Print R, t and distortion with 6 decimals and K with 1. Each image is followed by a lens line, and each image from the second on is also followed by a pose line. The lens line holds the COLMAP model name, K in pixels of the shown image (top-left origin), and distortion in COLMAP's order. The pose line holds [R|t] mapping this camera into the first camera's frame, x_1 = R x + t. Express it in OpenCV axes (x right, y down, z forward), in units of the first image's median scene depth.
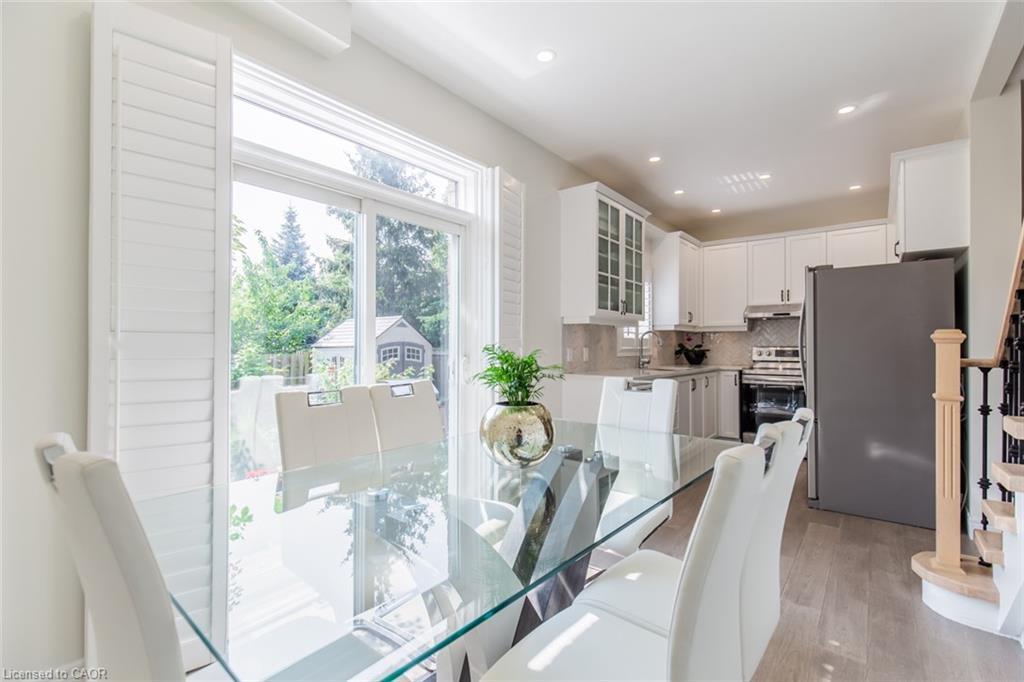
lens RADIAL K [[471.6, 0, 512.5], [0, 471.6, 340.4], [0, 0, 1]] dist [0.014475, -0.003340]
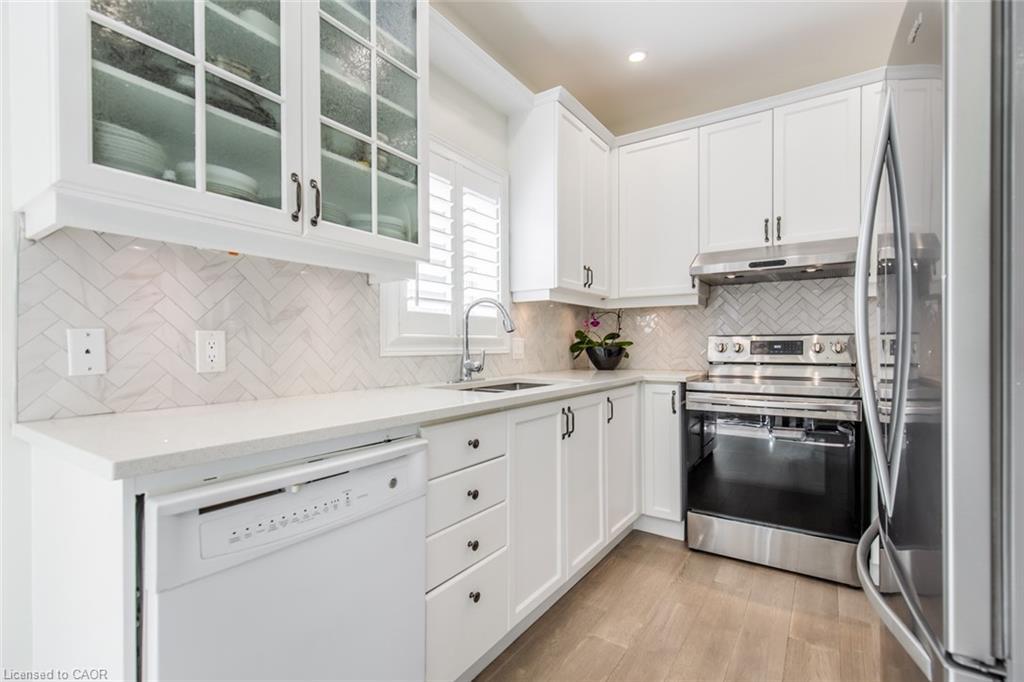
lens RADIAL K [[471.6, 0, 509.9], [0, 471.6, 347.2], [0, 0, 1]] dist [0.014475, -0.003340]
pose [[0.997805, -0.004883, 0.066041, 0.267972], [0.003832, 0.999864, 0.016028, 0.018006], [-0.066110, -0.015739, 0.997688, 0.519276]]
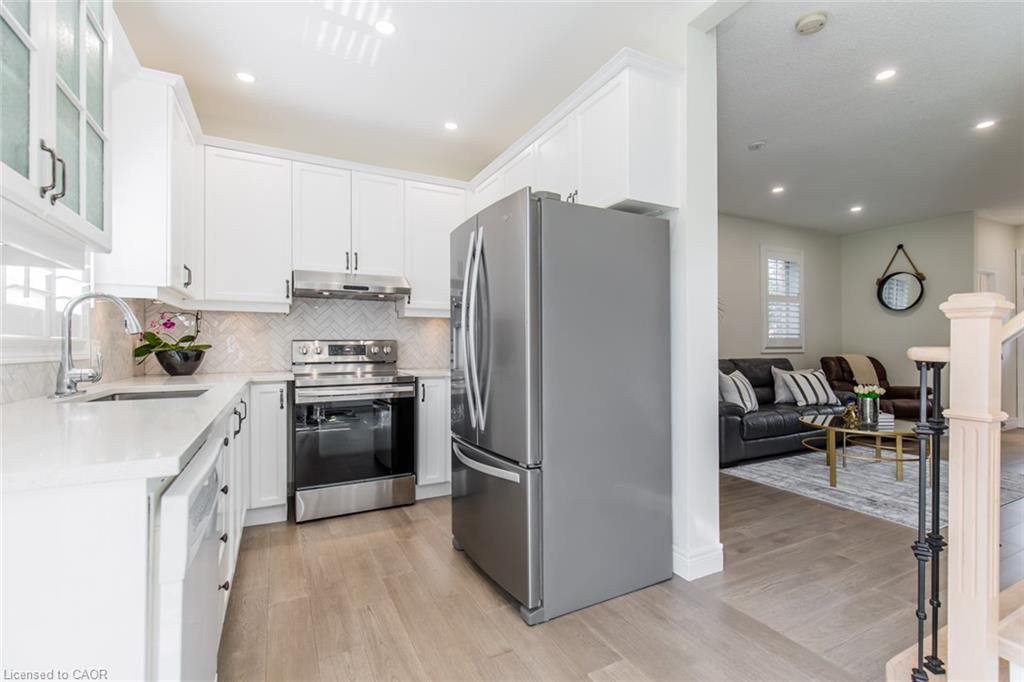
lens RADIAL K [[471.6, 0, 531.3], [0, 471.6, 342.9], [0, 0, 1]] dist [0.014475, -0.003340]
pose [[0.401262, 0.003498, 0.915957, 0.079299], [-0.007960, 0.999968, -0.000332, 0.015710], [-0.915929, -0.007158, 0.401277, 0.504961]]
